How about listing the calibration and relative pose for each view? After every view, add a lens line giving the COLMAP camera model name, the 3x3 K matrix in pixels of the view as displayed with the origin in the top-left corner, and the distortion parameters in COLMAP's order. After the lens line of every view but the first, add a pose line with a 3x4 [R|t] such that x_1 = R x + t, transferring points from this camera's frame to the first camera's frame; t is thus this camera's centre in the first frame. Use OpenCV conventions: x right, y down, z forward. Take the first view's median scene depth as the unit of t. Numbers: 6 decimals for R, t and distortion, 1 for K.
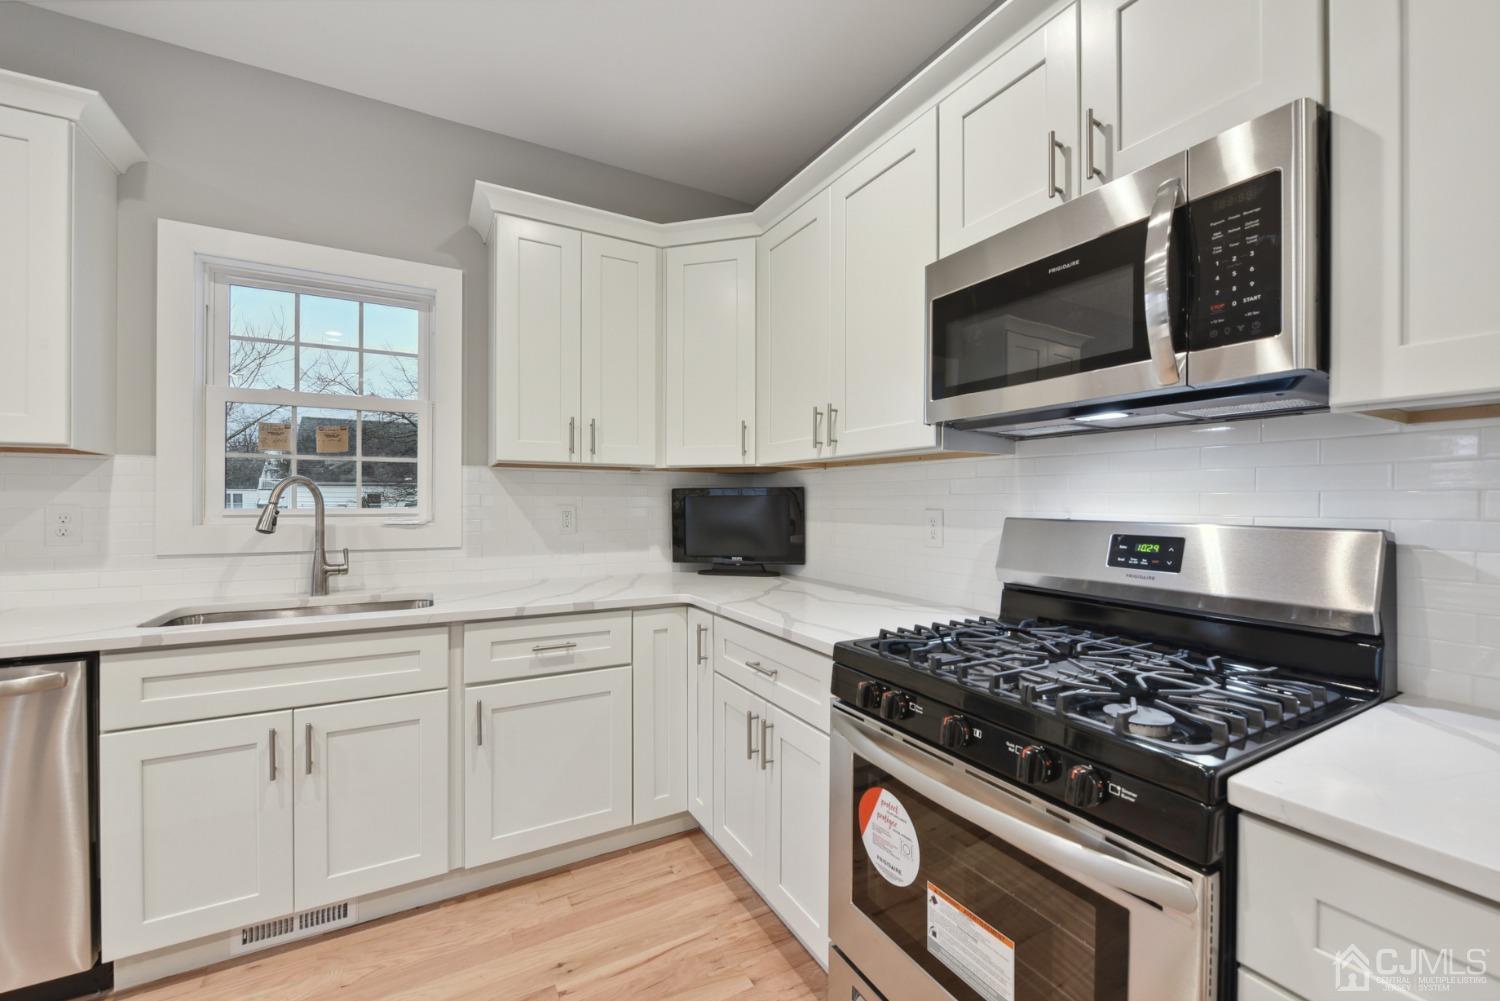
lens RADIAL K [[607.0, 0, 752.9], [0, 607.0, 503.2], [0, 0, 1]] dist [-0.007694, 0.000777]
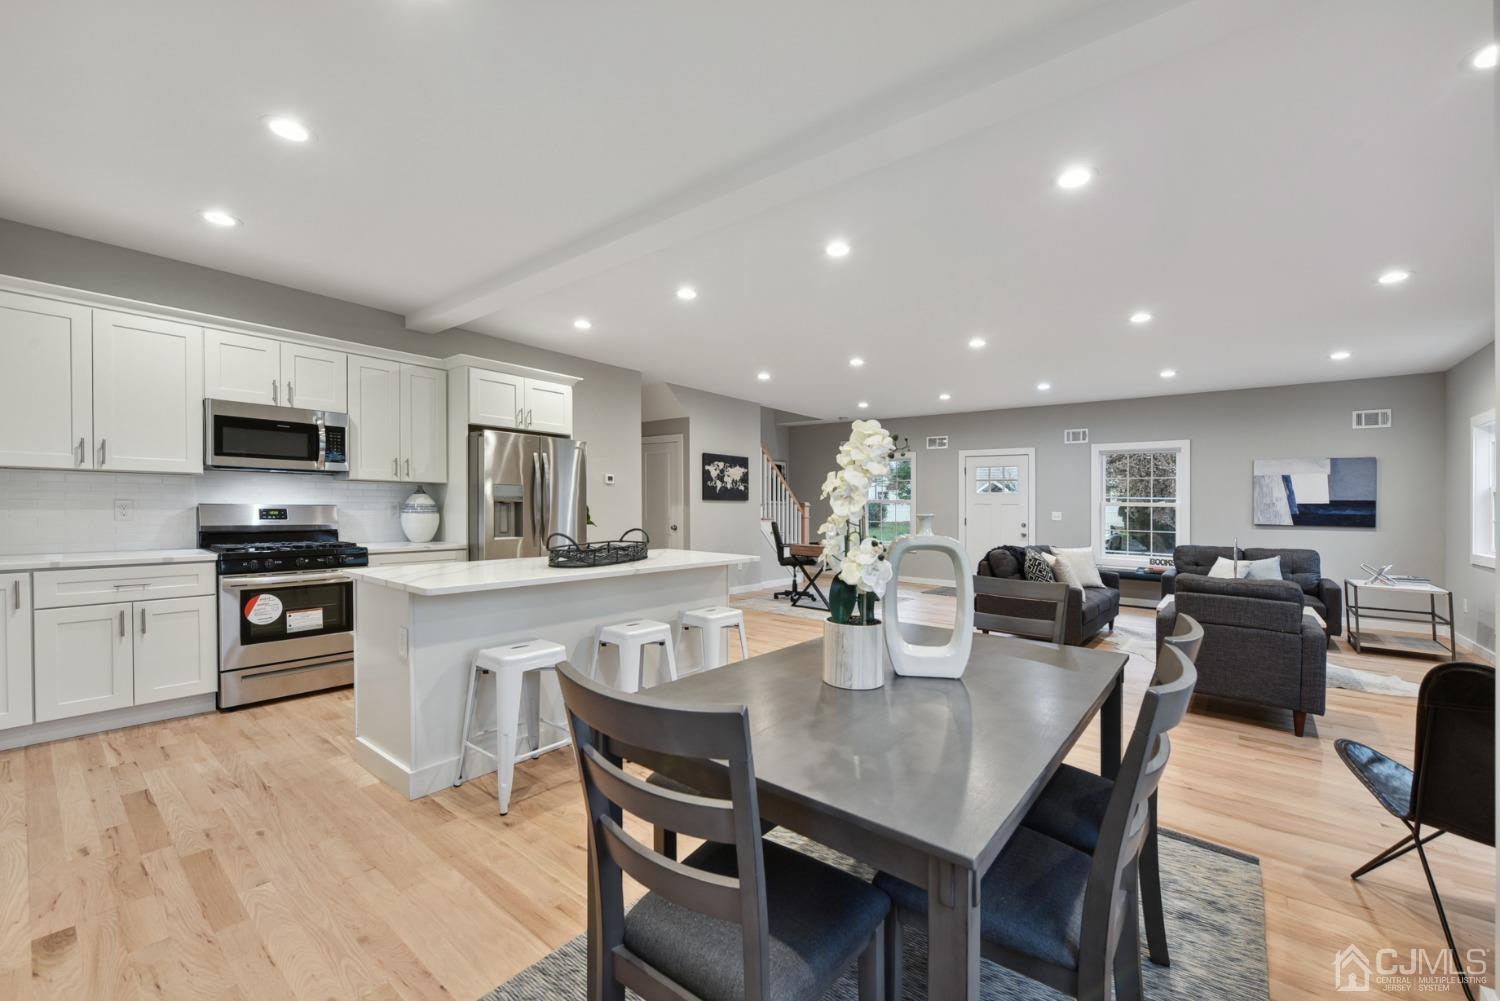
lens RADIAL K [[607.0, 0, 757.2], [0, 607.0, 524.9], [0, 0, 1]] dist [-0.007694, 0.000777]
pose [[-0.378259, -0.039330, 0.924864, -2.121146], [-0.011951, 0.999221, 0.037604, -0.006572], [-0.925623, 0.003171, -0.378434, -0.079627]]
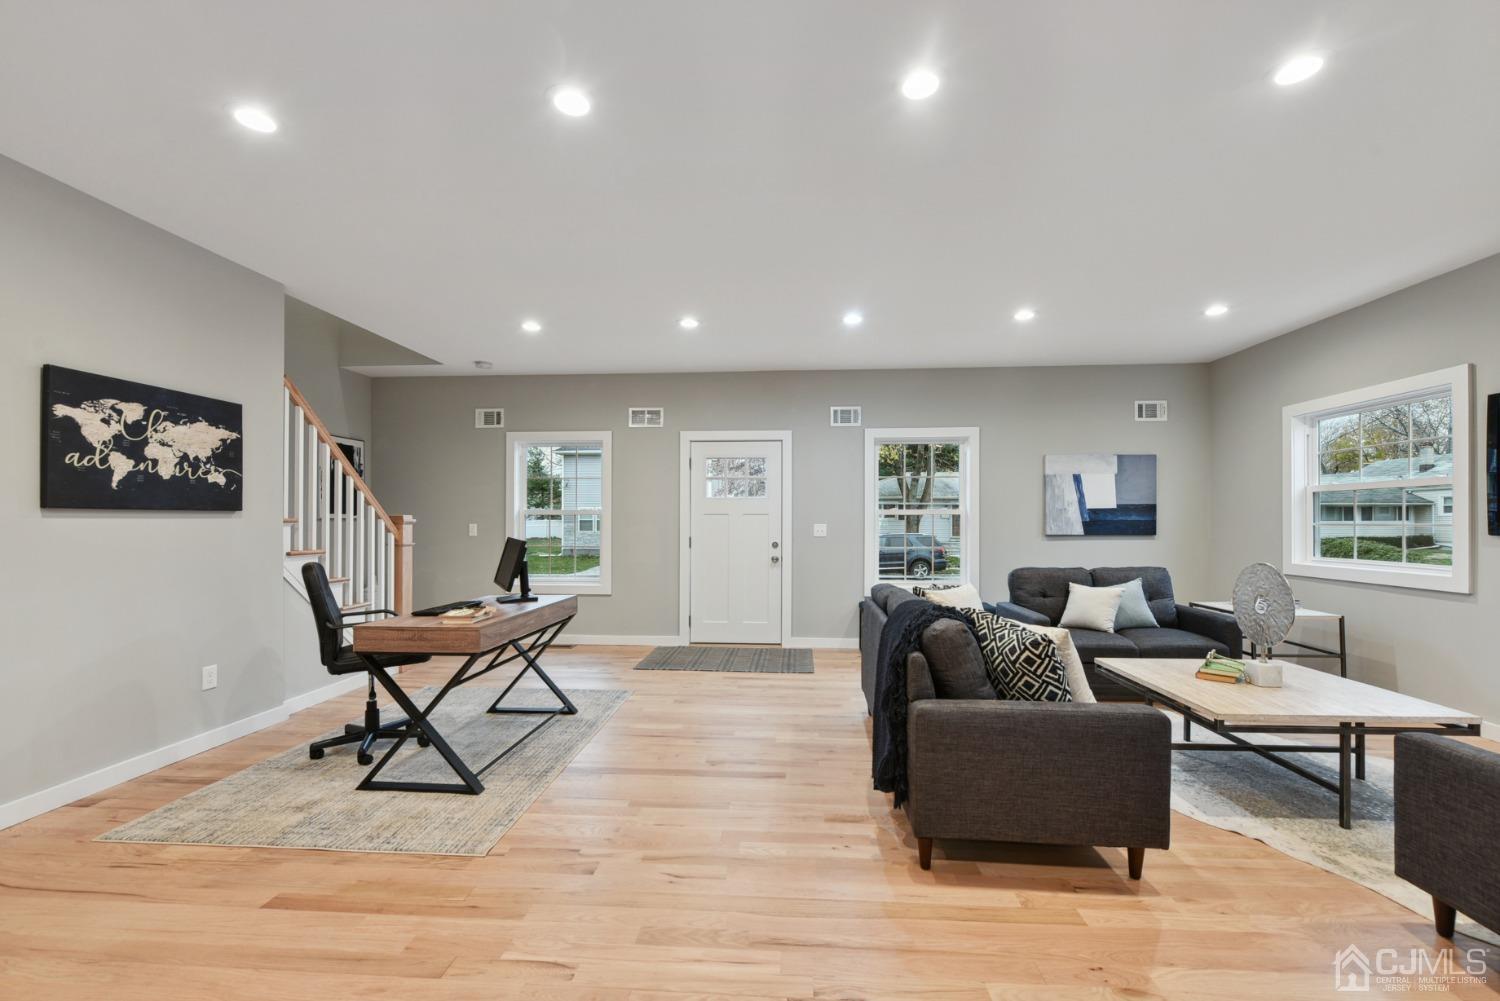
lens RADIAL K [[604.9, 0, 754.5], [0, 604.9, 509.1], [0, 0, 1]] dist [-0.009098, 0.000277]
pose [[-0.834134, 0.010601, 0.551460, -0.307497], [0.002416, 0.999876, -0.015566, 0.008649], [-0.551557, -0.011651, -0.834056, -1.012786]]
